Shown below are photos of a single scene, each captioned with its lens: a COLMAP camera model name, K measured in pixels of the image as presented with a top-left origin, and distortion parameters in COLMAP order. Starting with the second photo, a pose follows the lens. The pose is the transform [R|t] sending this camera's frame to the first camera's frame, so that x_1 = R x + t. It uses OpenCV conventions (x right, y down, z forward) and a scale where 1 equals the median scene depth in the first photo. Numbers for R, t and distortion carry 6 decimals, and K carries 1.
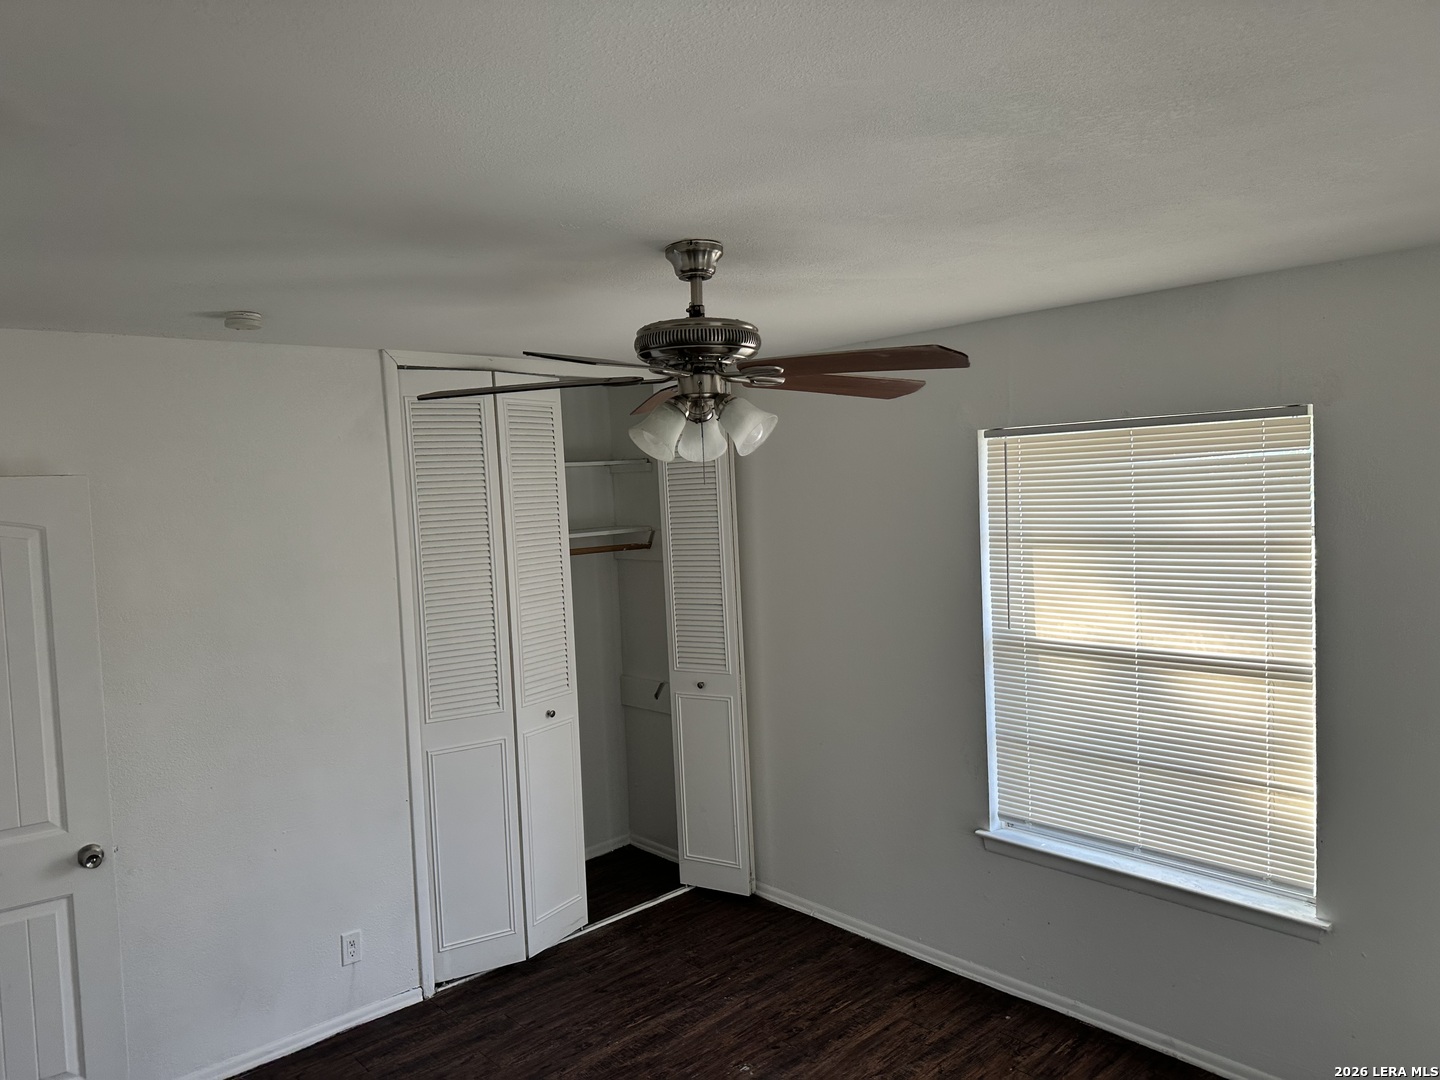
lens RADIAL K [[992.8, 0, 720.0], [0, 992.8, 540.0], [0, 0, 1]] dist [0.024166, -0.067204]
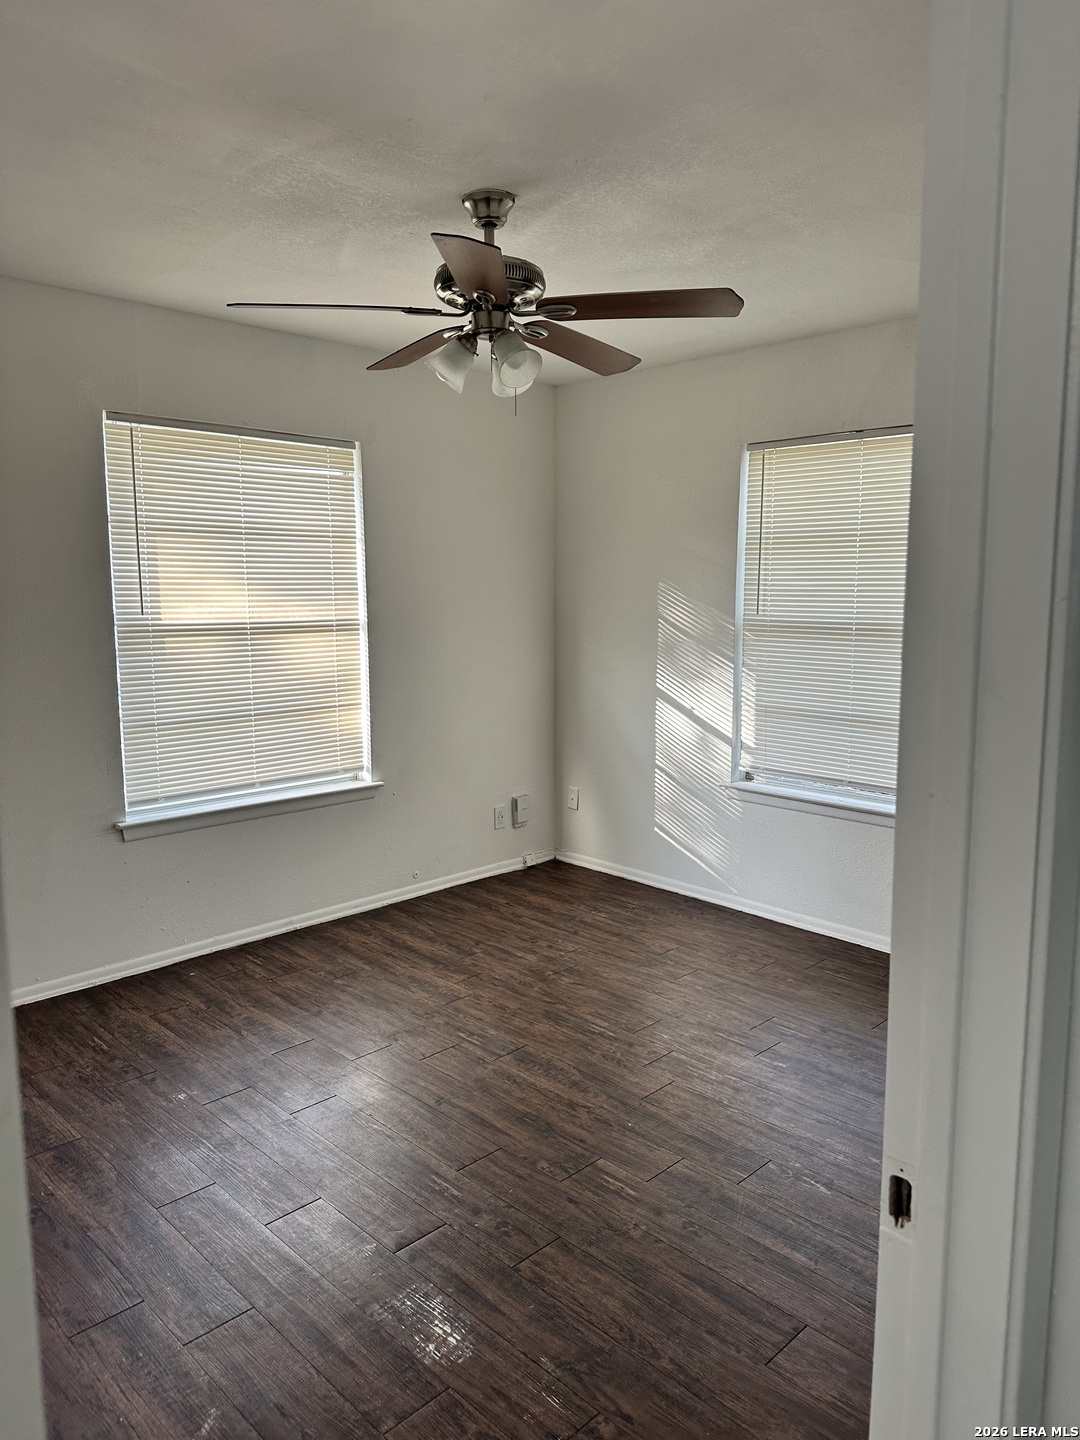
lens RADIAL K [[992.8, 0, 540.0], [0, 992.8, 720.0], [0, 0, 1]] dist [0.024166, -0.067204]
pose [[-0.046752, -0.095884, 0.994294, -0.829036], [0.047448, 0.994046, 0.098091, 0.126210], [-0.997779, 0.051763, -0.041924, 0.698142]]
